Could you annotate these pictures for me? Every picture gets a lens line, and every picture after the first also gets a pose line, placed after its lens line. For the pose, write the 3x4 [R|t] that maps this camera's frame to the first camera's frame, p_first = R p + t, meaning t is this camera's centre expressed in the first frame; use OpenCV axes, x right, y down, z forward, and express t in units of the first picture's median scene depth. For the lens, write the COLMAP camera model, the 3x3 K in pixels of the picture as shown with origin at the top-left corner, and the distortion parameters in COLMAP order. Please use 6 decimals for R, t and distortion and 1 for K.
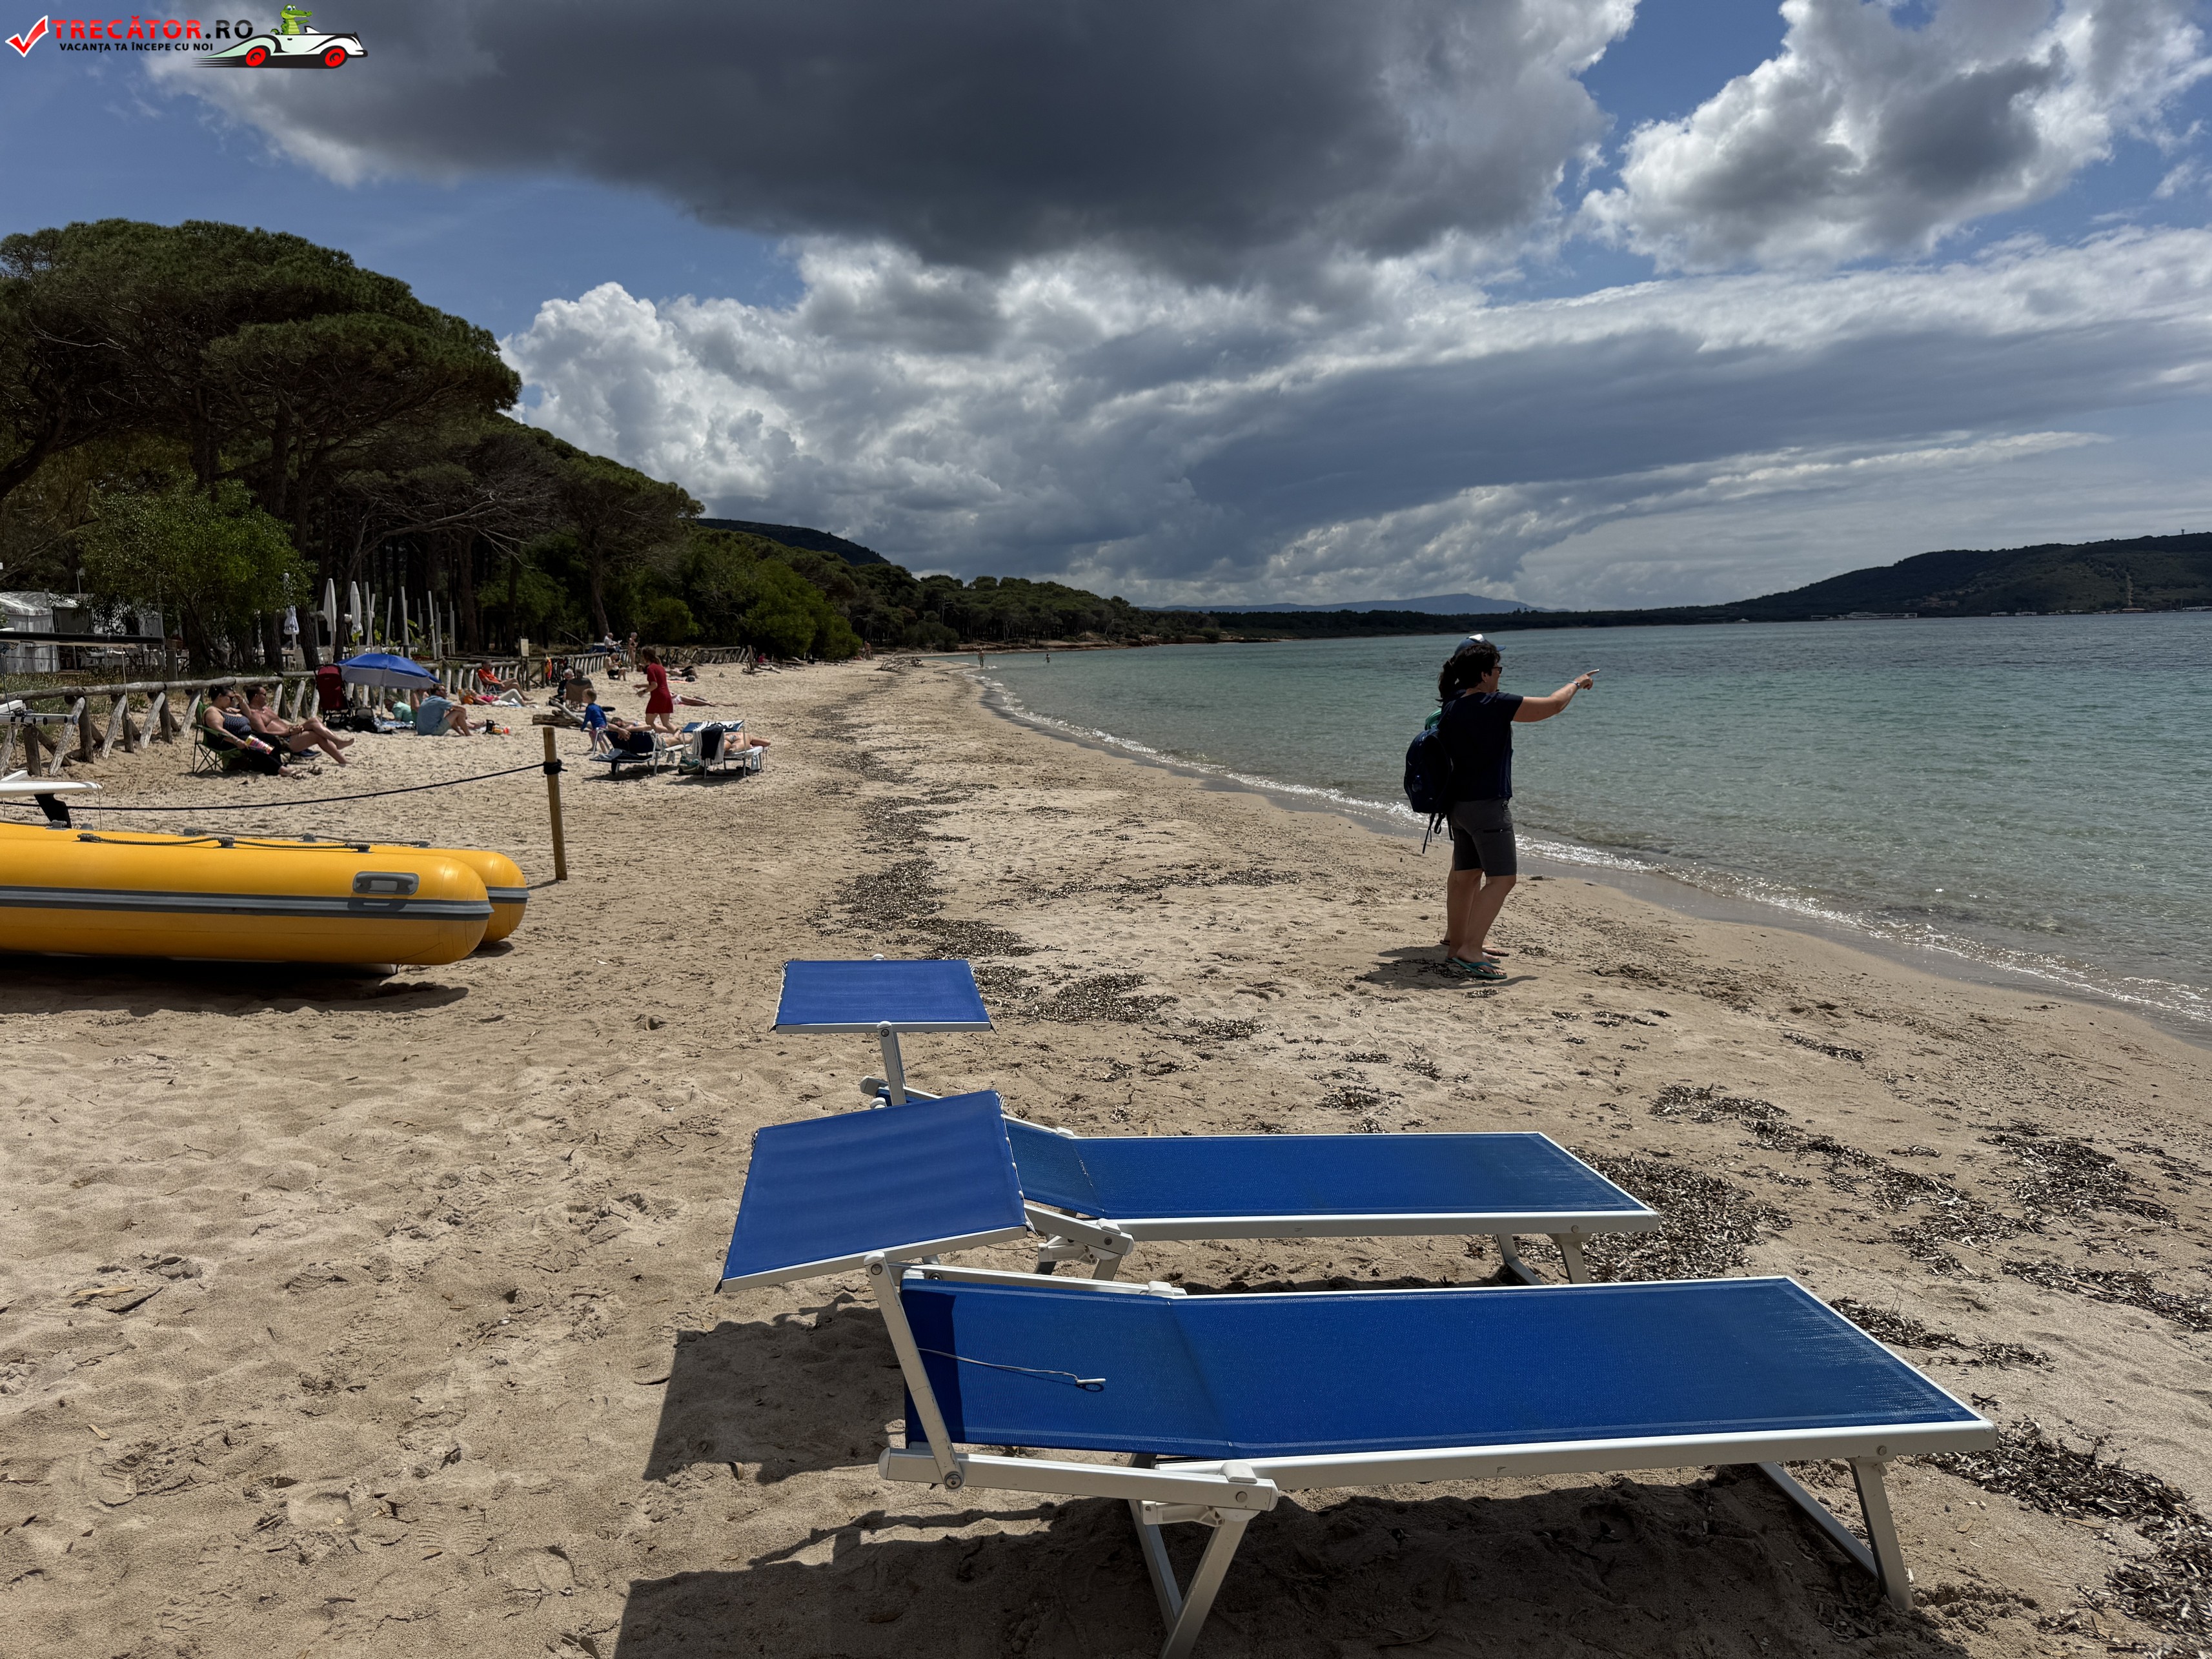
lens RADIAL K [[1533.1, 0, 1067.9], [0, 1533.1, 866.1], [0, 0, 1]] dist [0.041083, -0.049196]
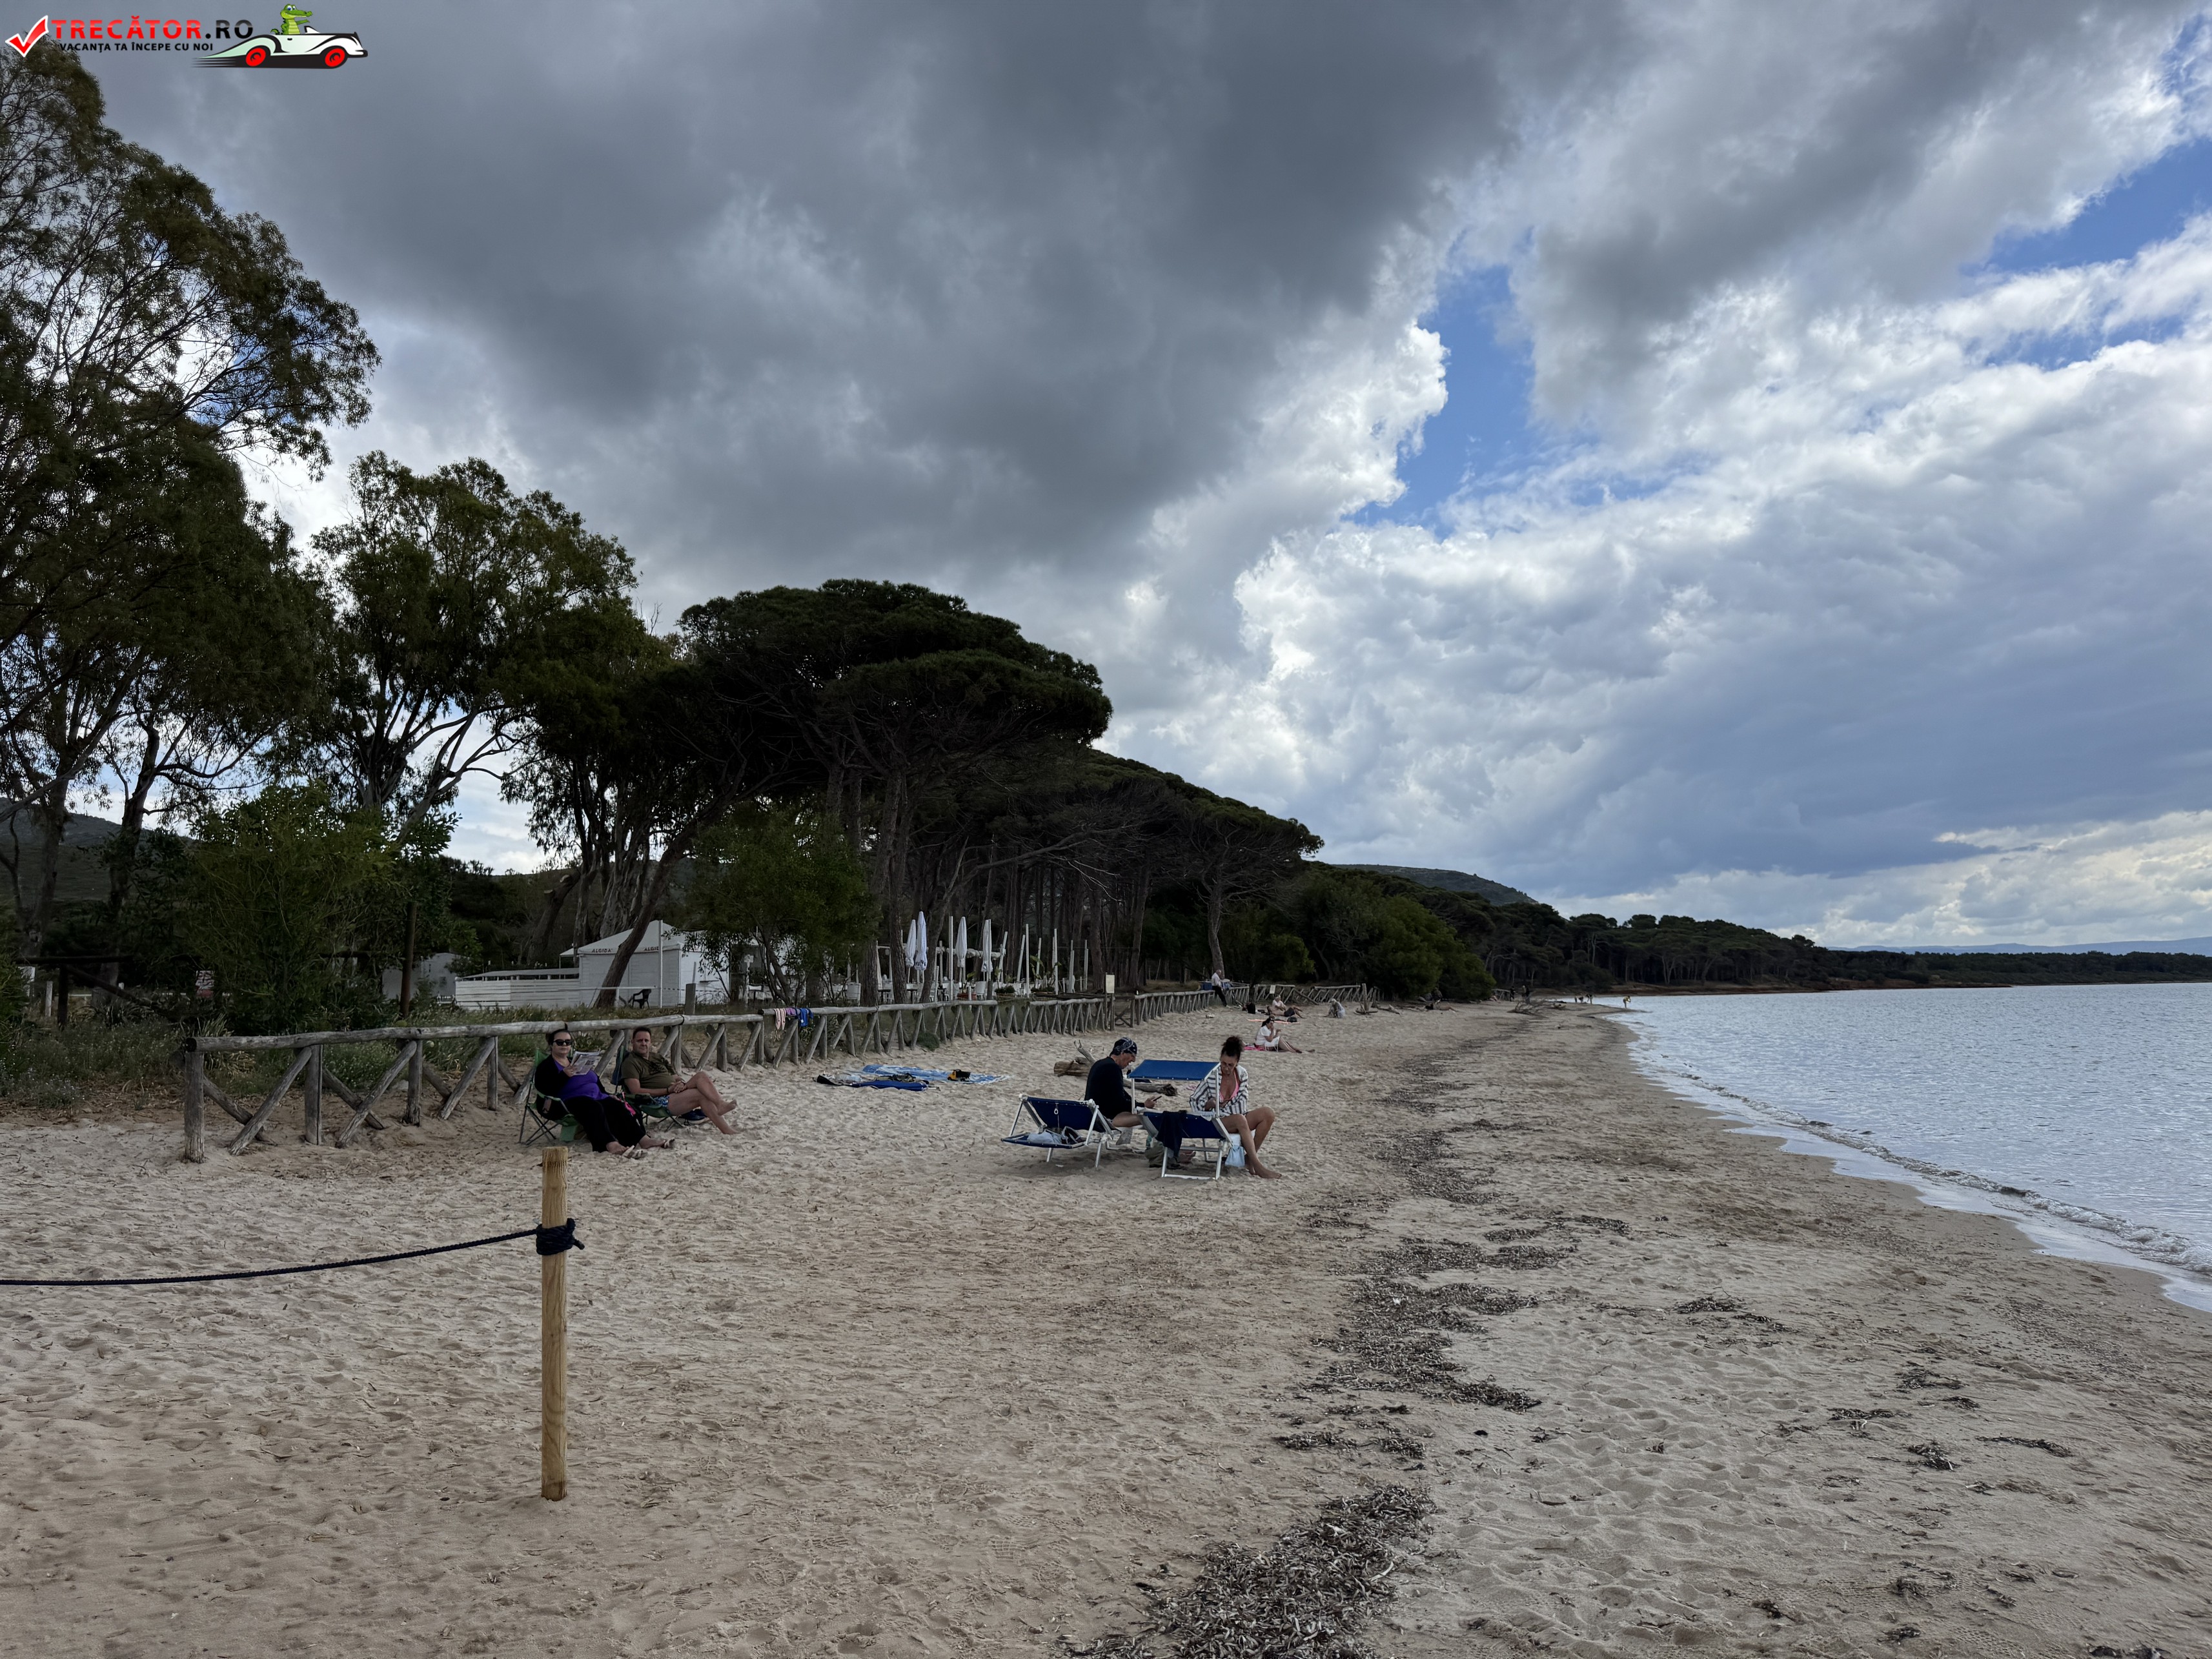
lens RADIAL K [[1518.6, 0, 1106.0], [0, 1518.6, 829.5], [0, 0, 1]] dist [0.171726, -0.317527]
pose [[0.925764, -0.028382, -0.377035, -0.001683], [-0.063331, 0.971451, -0.228632, -0.022186], [0.372760, 0.235537, 0.897537, 0.159906]]
